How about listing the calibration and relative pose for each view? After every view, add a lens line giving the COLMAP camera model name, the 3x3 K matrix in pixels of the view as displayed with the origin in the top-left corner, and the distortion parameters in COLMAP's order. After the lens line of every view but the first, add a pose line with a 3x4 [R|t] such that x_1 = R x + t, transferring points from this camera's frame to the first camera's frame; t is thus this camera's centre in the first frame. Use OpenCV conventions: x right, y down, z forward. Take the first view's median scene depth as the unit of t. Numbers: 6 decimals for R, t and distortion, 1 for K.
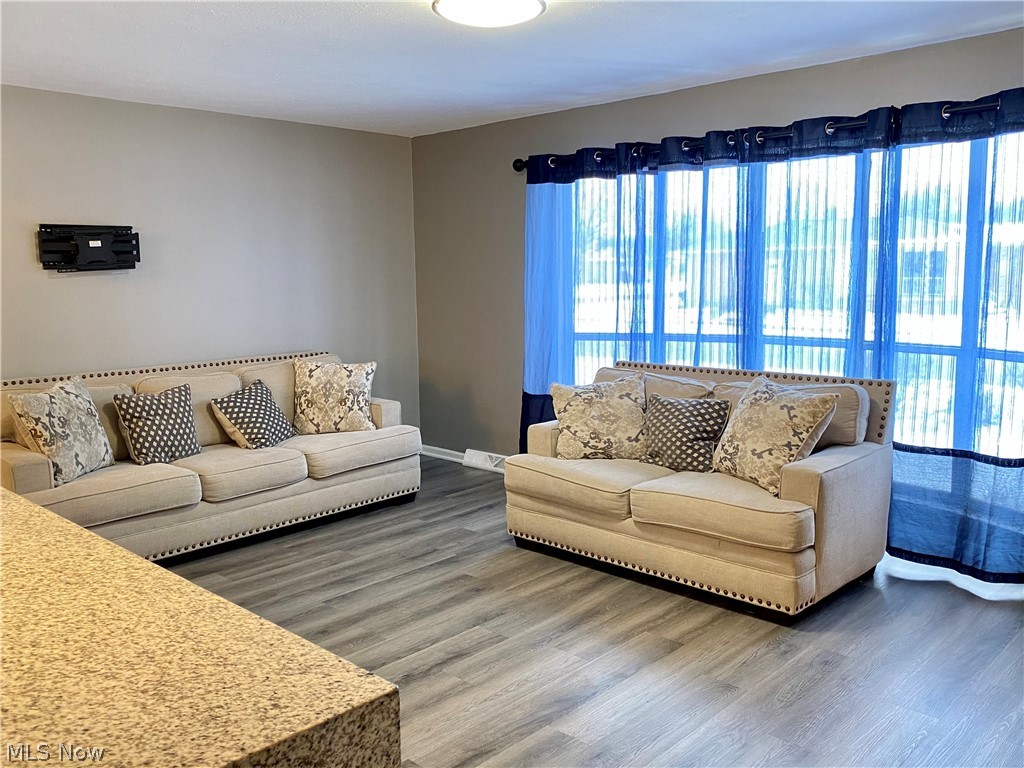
lens RADIAL K [[852.1, 0, 512.0], [0, 852.1, 384.0], [0, 0, 1]] dist [0.058194, -0.004087]
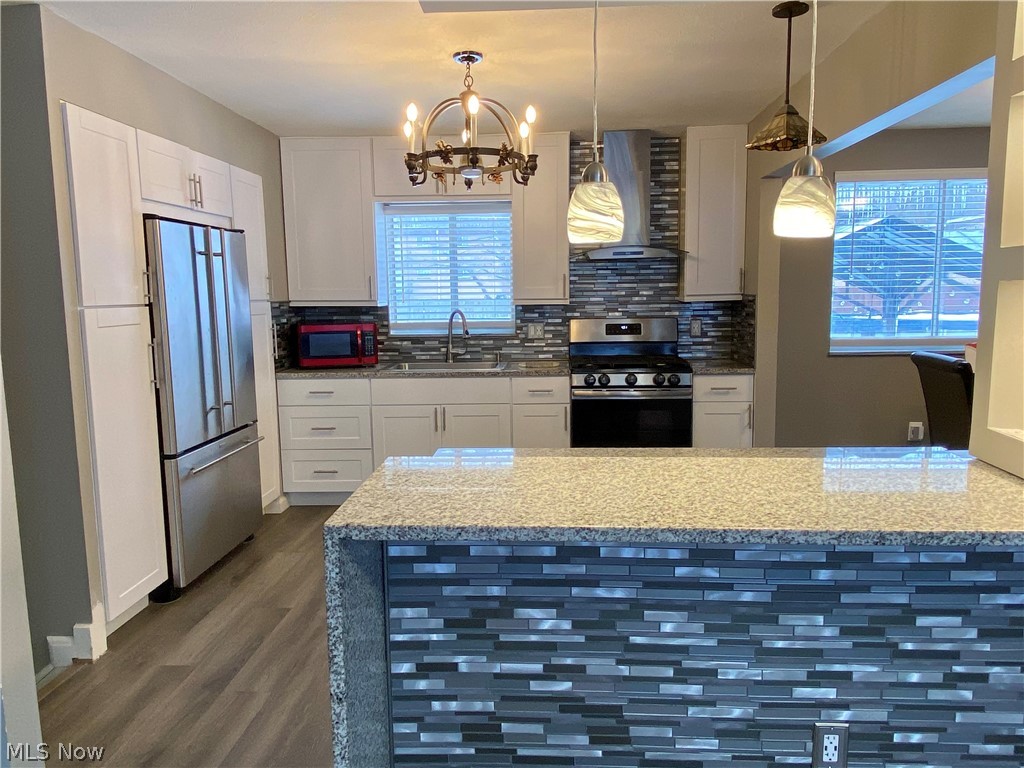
lens RADIAL K [[730.2, 0, 517.4], [0, 730.2, 381.9], [0, 0, 1]] dist [0.090801, -0.102495]
pose [[-0.753907, 0.110612, -0.647603, 0.104396], [-0.061419, 0.969542, 0.237101, -0.062784], [0.654104, 0.218527, -0.724151, 0.472736]]
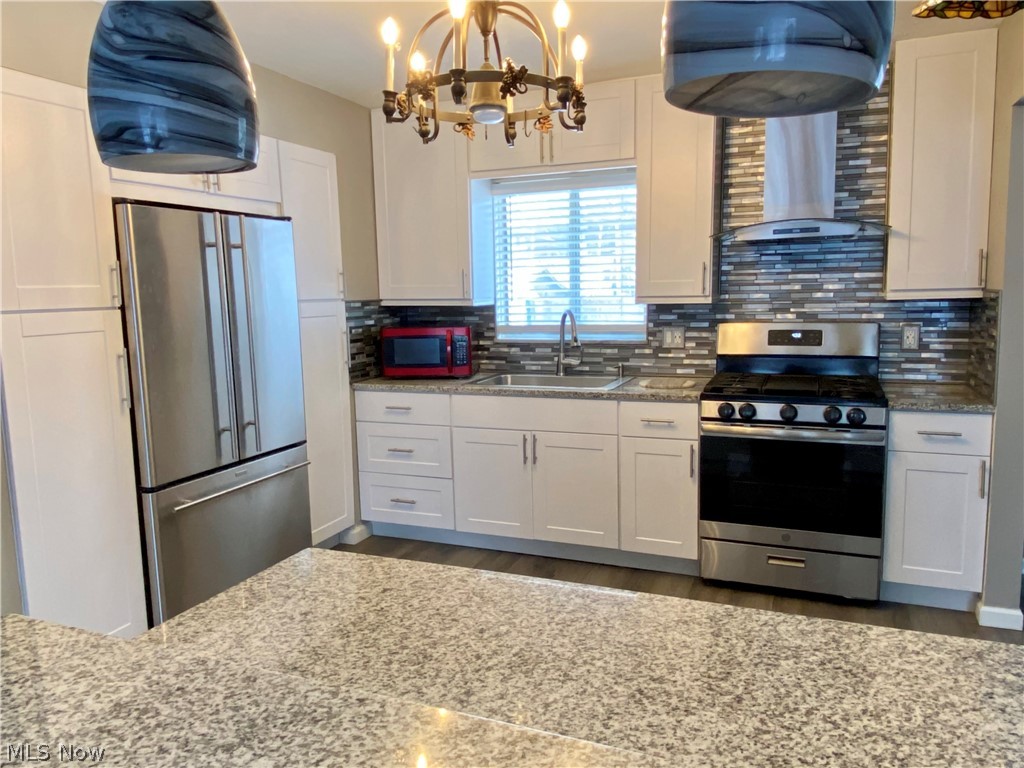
lens RADIAL K [[730.2, 0, 517.4], [0, 730.2, 381.9], [0, 0, 1]] dist [0.090801, -0.102495]
pose [[-0.925820, 0.085482, -0.368172, -0.180053], [-0.013986, 0.965674, 0.259380, -0.043777], [0.377706, 0.245289, -0.892845, 0.366283]]
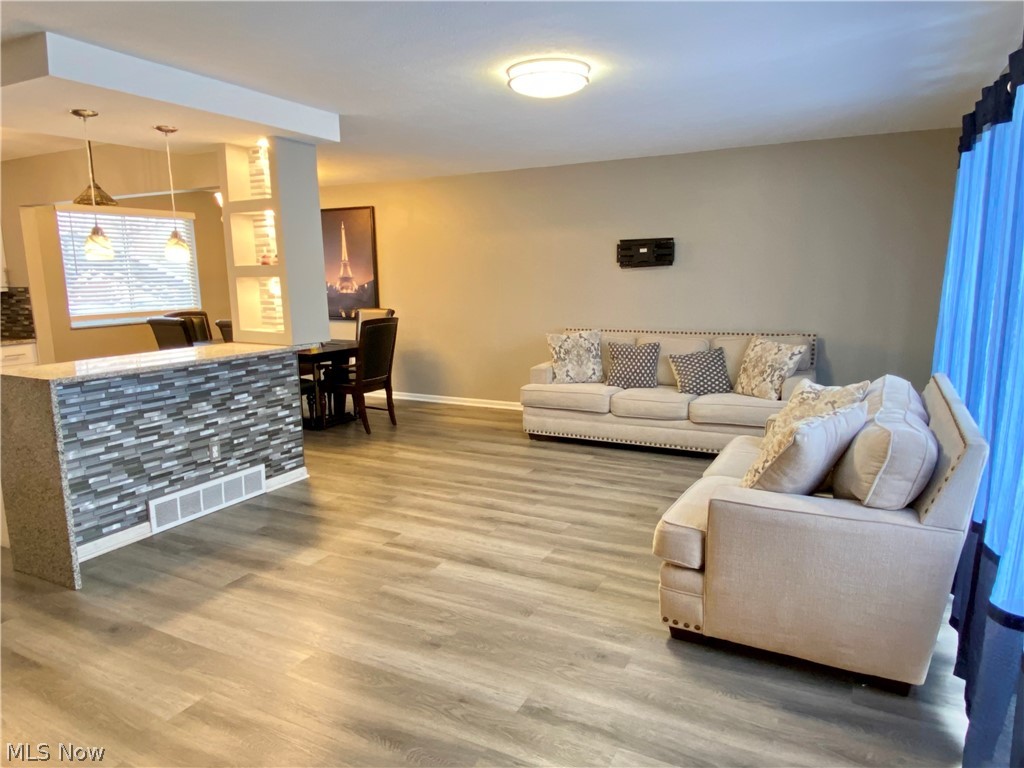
lens RADIAL K [[662.1, 0, 516.7], [0, 662.1, 384.3], [0, 0, 1]] dist [0.022960, -0.003620]
pose [[0.286718, 0.171807, -0.942484, 0.741787], [-0.117786, 0.982646, 0.143296, -0.072355], [0.950747, 0.069926, 0.301979, 0.453914]]
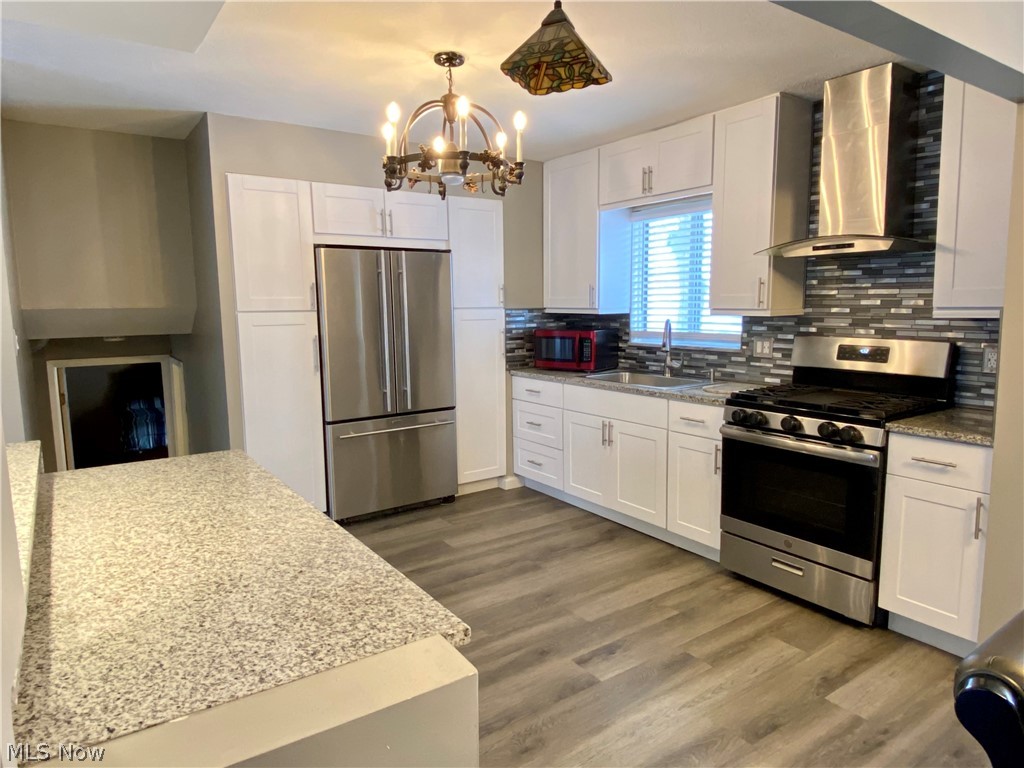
lens RADIAL K [[640.5, 0, 516.2], [0, 640.5, 382.3], [0, 0, 1]] dist [0.076625, -0.091417]
pose [[-0.981910, 0.005988, 0.189255, -0.545016], [0.054956, 0.965489, 0.254581, -0.054768], [-0.181199, 0.260376, -0.948352, 0.494388]]
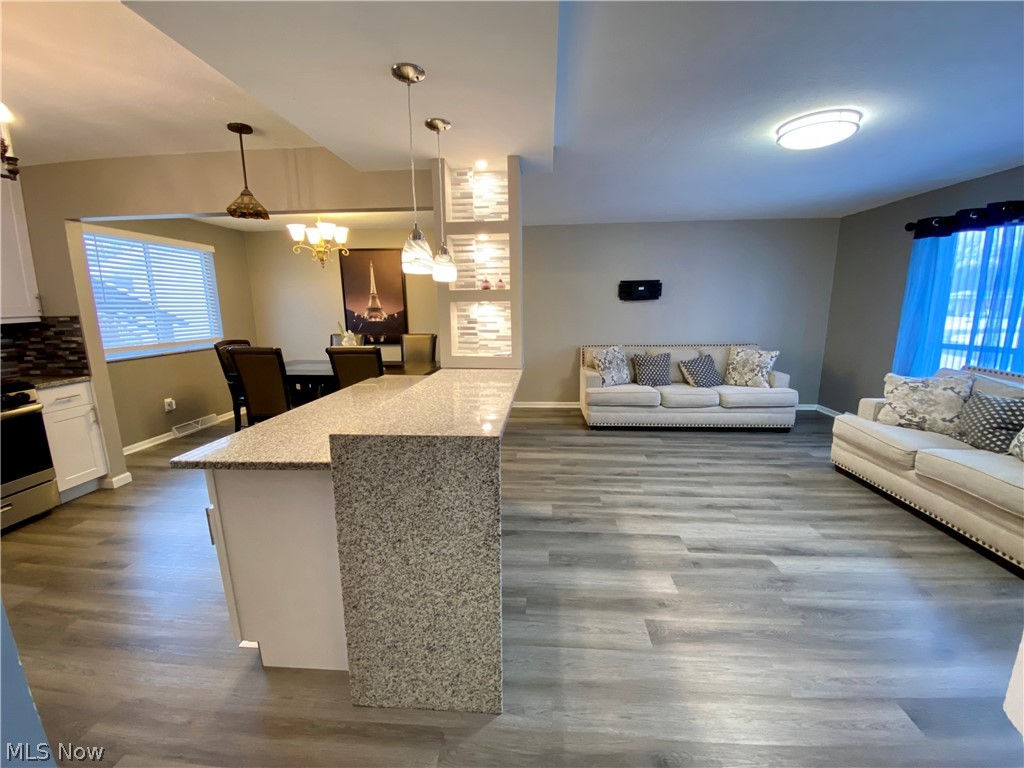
lens RADIAL K [[414.0, 0, 515.7], [0, 414.0, 381.3], [0, 0, 1]] dist [0.025860, -0.022595]
pose [[0.640673, 0.143352, -0.754313, 0.191927], [-0.102319, 0.989594, 0.101161, 0.005787], [0.760966, 0.012369, 0.648674, 0.028152]]
